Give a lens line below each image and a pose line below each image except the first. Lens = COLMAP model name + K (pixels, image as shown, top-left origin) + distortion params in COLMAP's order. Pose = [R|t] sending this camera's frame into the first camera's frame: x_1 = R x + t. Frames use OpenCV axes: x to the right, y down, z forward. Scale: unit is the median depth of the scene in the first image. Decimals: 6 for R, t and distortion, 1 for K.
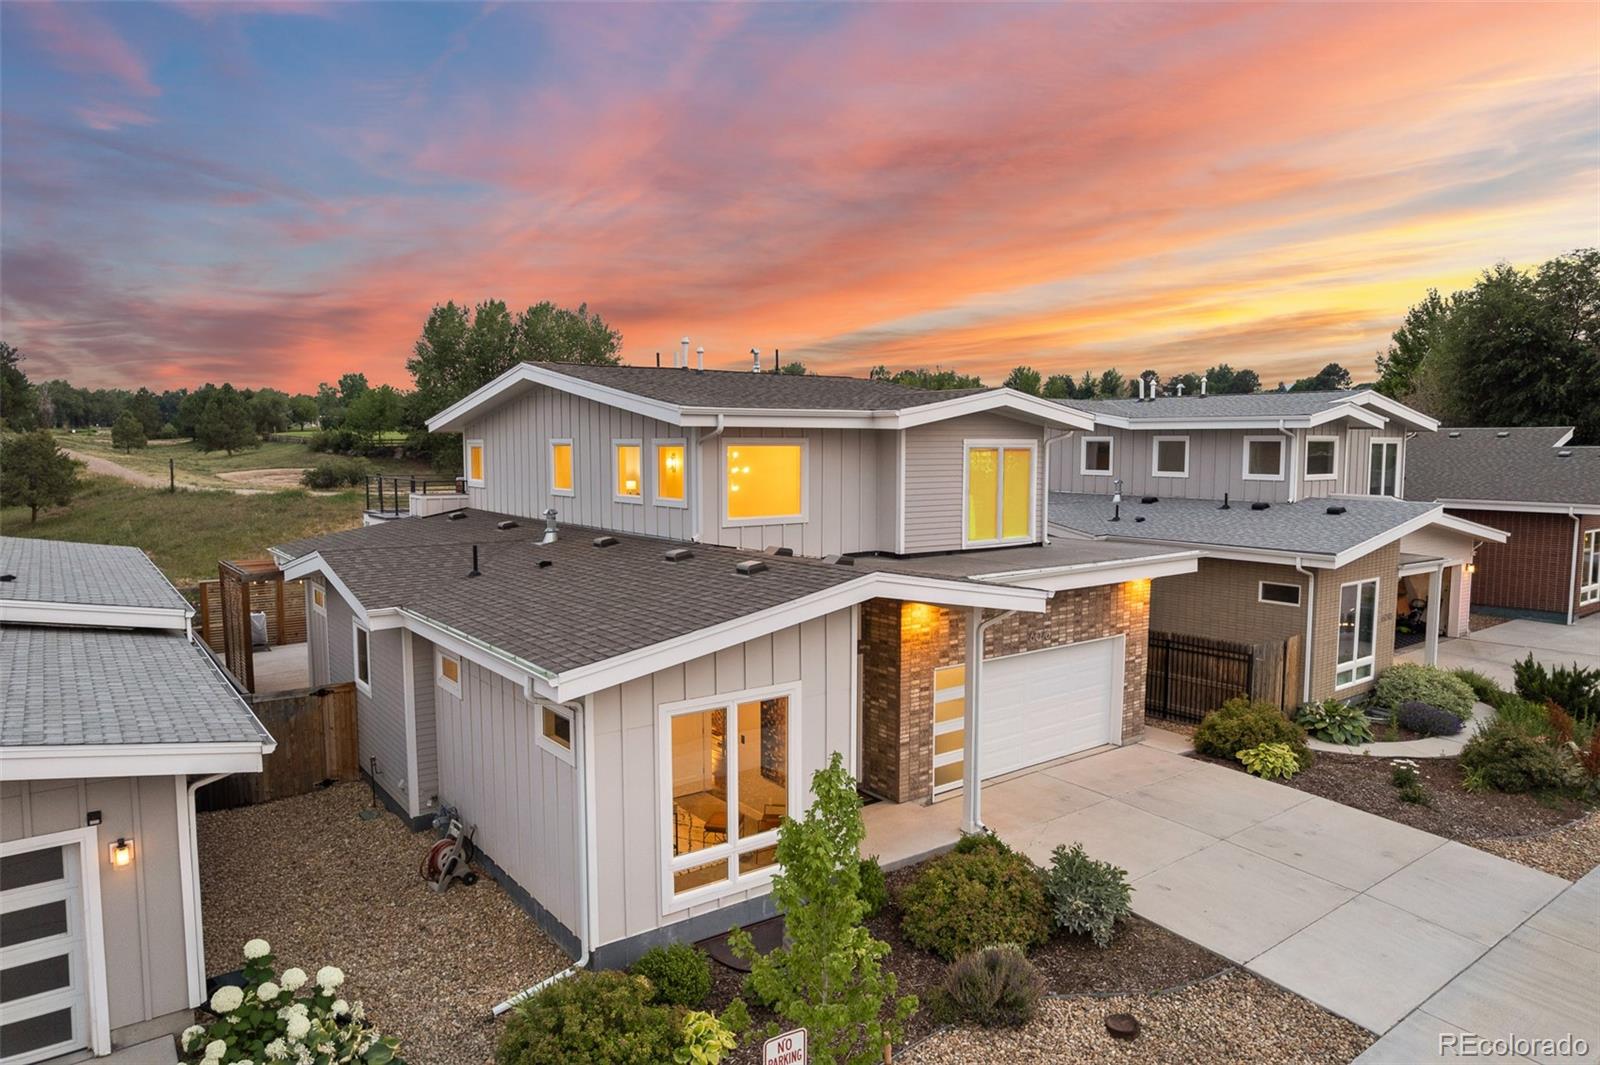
lens RADIAL K [[1015.1, 0, 800.0], [0, 1015.1, 532.5], [0, 0, 1]] dist [-0.085595, 0.081017]
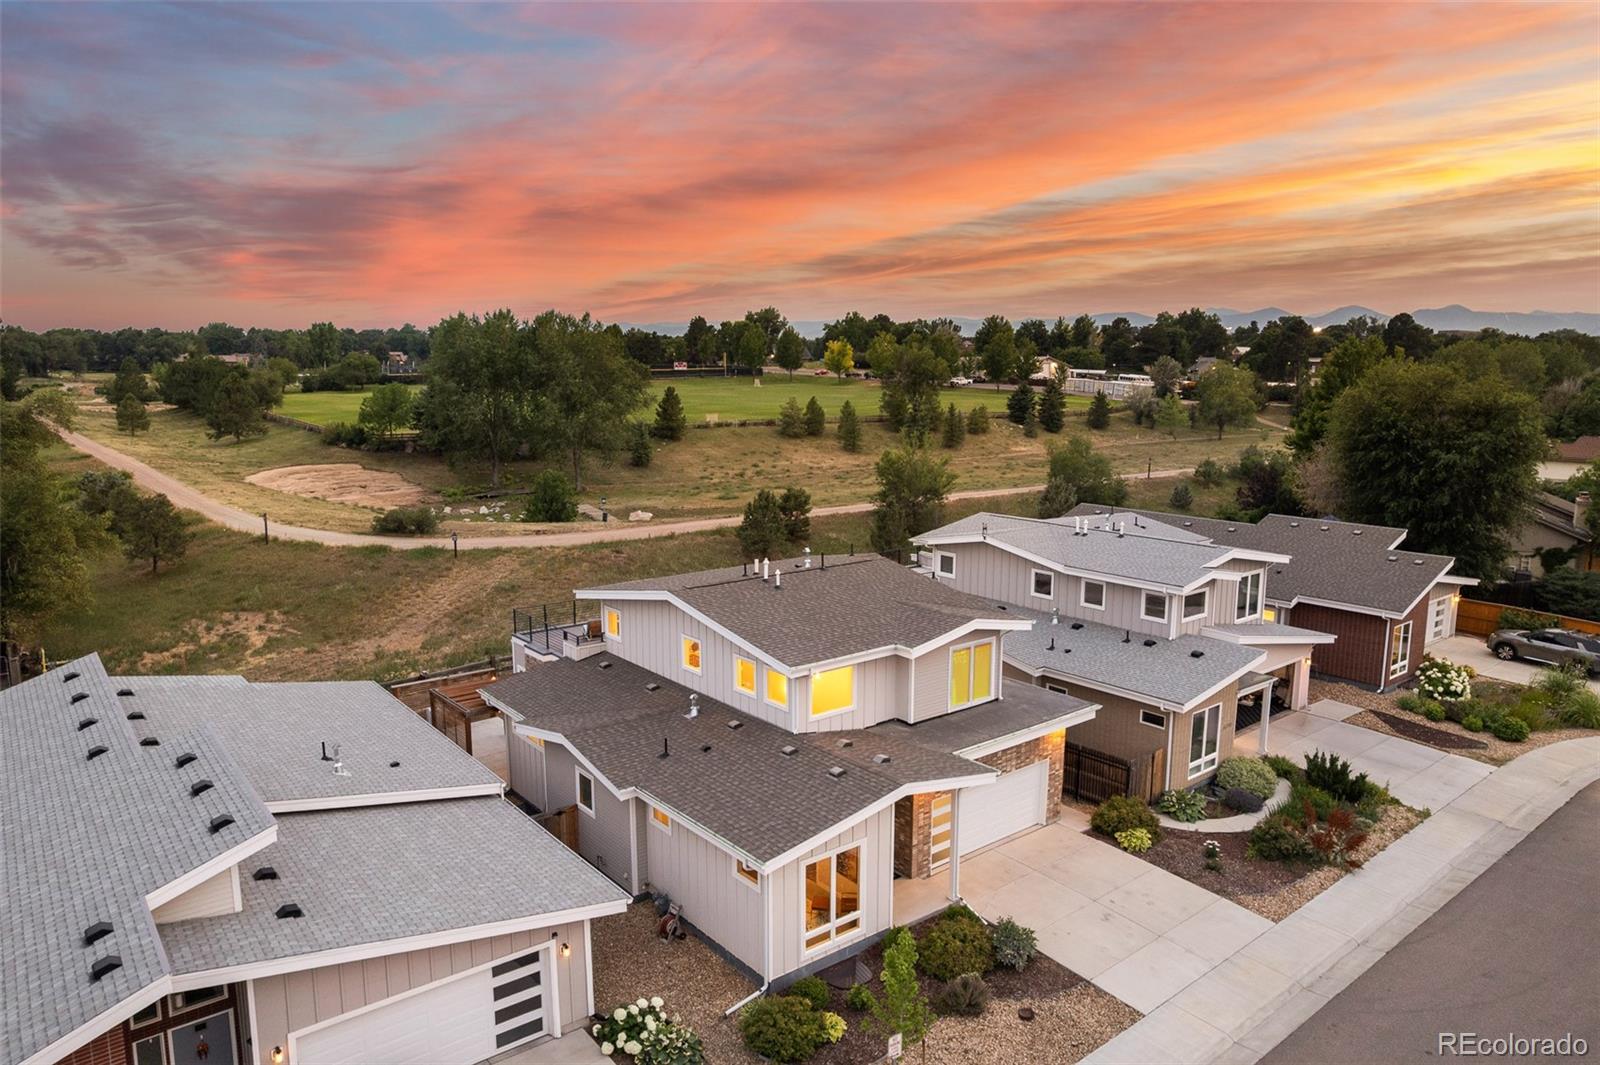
lens RADIAL K [[1022.1, 0, 802.4], [0, 1022.1, 537.1], [0, 0, 1]] dist [-0.066544, 0.050853]
pose [[0.999530, -0.005981, 0.030070, -0.127947], [0.003935, 0.997702, 0.067644, -0.402442], [-0.030405, -0.067494, 0.997256, -0.640263]]
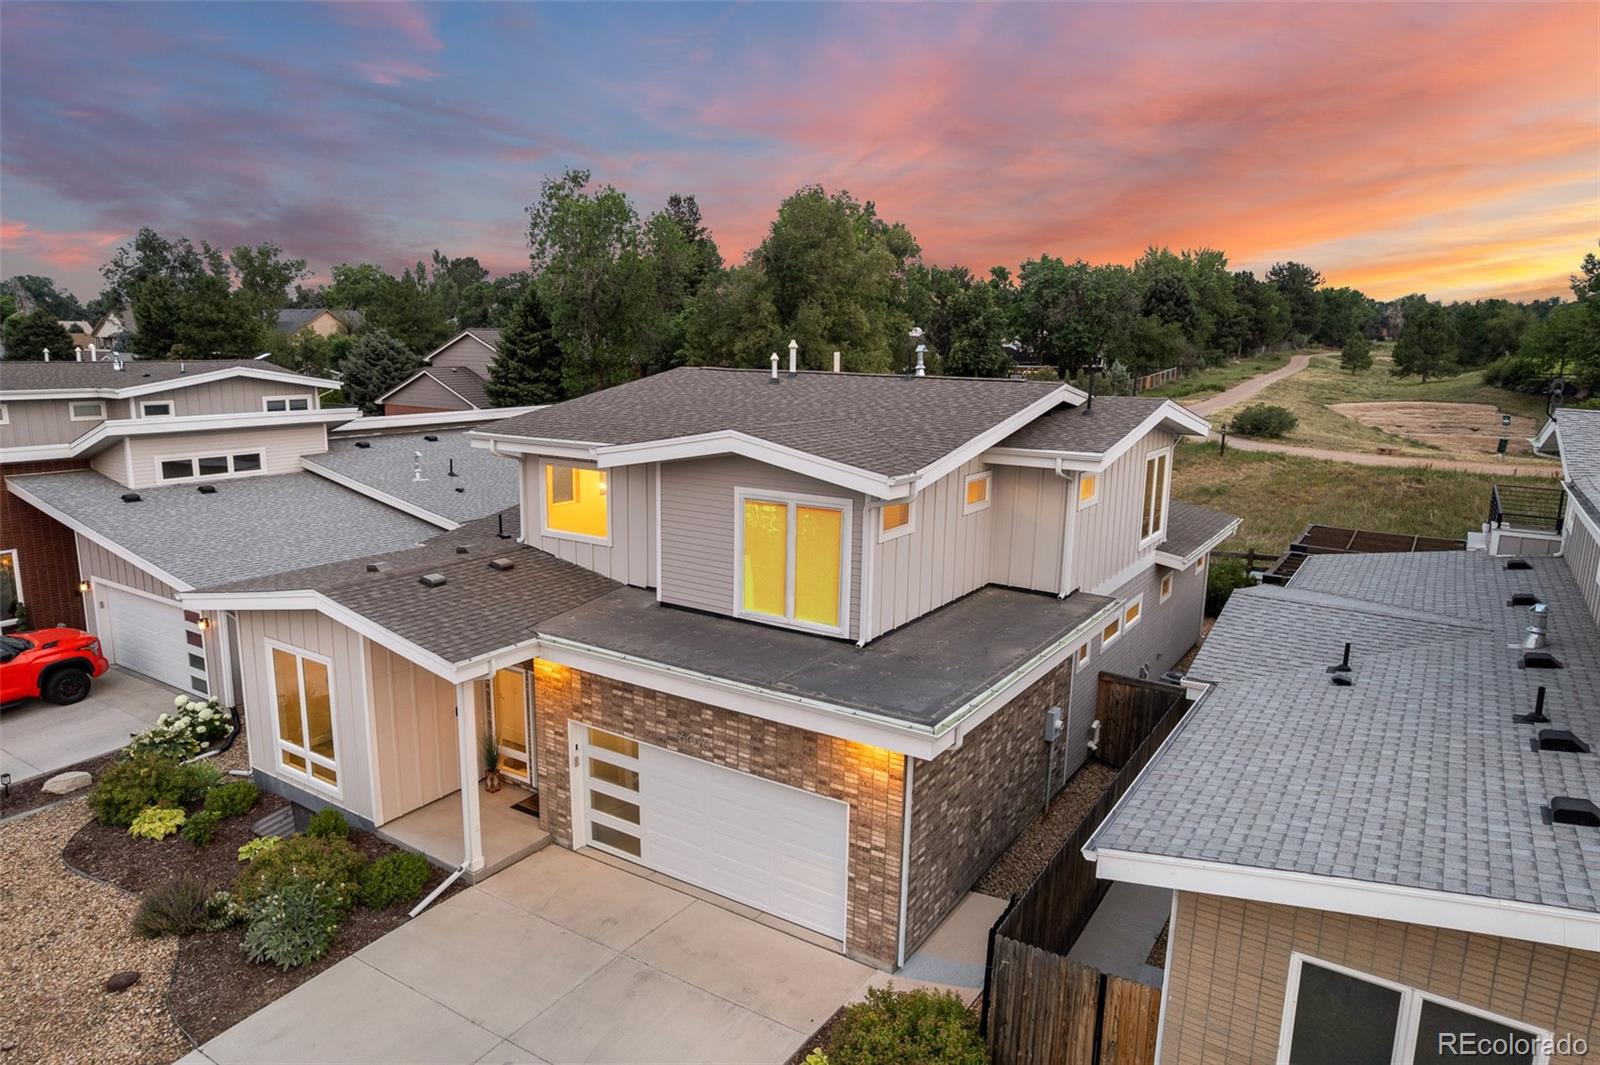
lens RADIAL K [[1015.1, 0, 800.0], [0, 1015.1, 532.5], [0, 0, 1]] dist [-0.085595, 0.081017]
pose [[0.341916, 0.177629, -0.922790, 1.011050], [-0.094526, 0.983494, 0.154289, -0.200549], [0.934964, 0.034474, 0.353063, 0.809688]]
